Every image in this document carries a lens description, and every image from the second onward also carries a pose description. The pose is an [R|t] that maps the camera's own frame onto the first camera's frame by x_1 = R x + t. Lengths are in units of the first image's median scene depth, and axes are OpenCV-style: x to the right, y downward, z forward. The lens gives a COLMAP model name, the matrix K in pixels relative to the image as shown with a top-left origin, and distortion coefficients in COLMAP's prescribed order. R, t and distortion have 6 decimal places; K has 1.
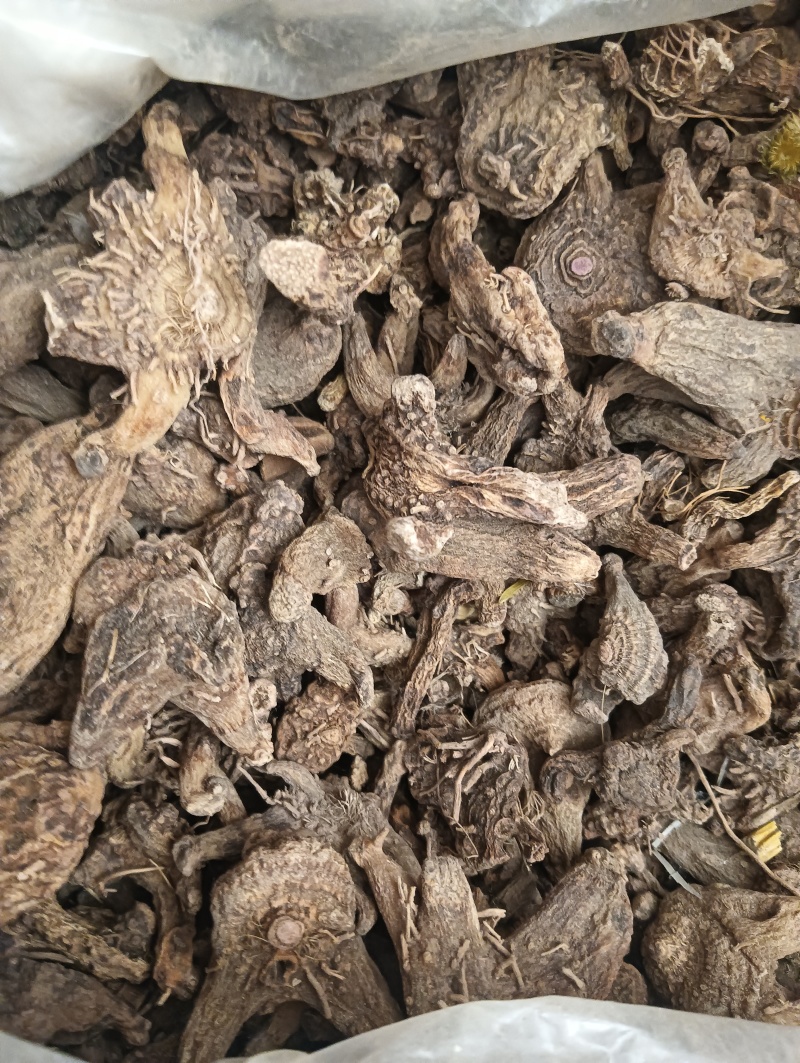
lens RADIAL K [[901.4, 0, 396.4], [0, 901.4, 530.0], [0, 0, 1]] dist [0.111787, -0.326047]
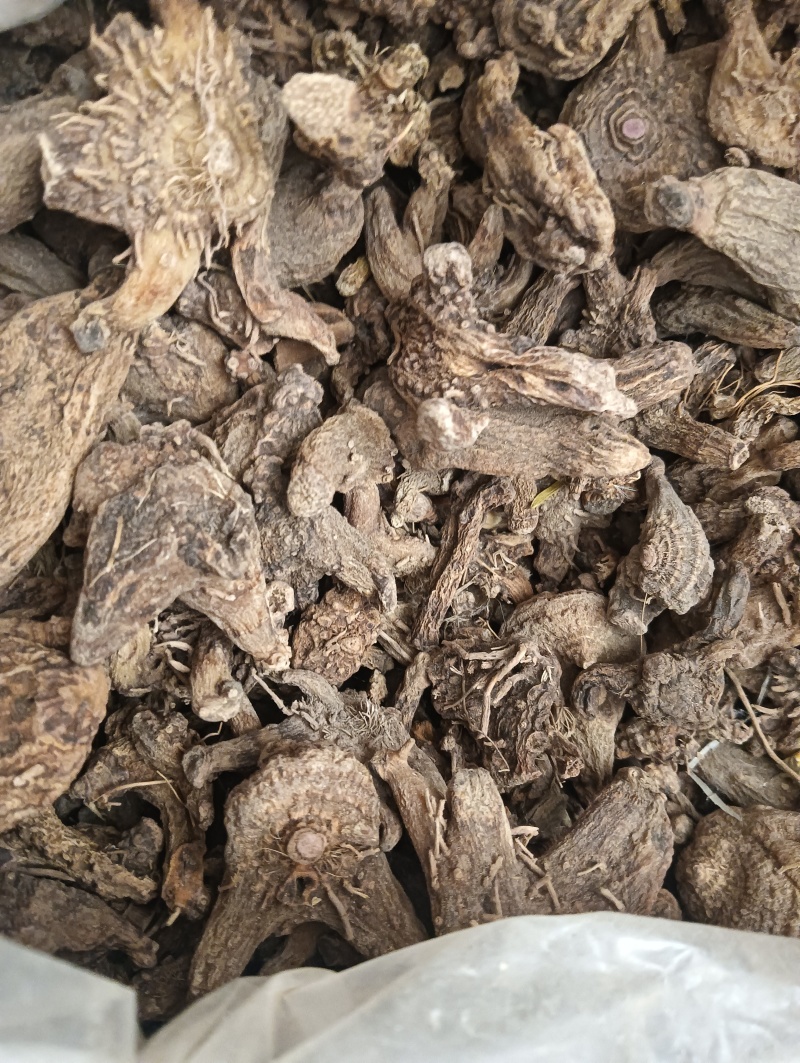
lens RADIAL K [[901.4, 0, 396.4], [0, 901.4, 530.0], [0, 0, 1]] dist [0.111787, -0.326047]
pose [[0.999927, 0.009216, 0.007784, -0.035716], [-0.009596, 0.998691, 0.050232, 0.065427], [-0.007311, -0.050304, 0.998707, 0.080708]]
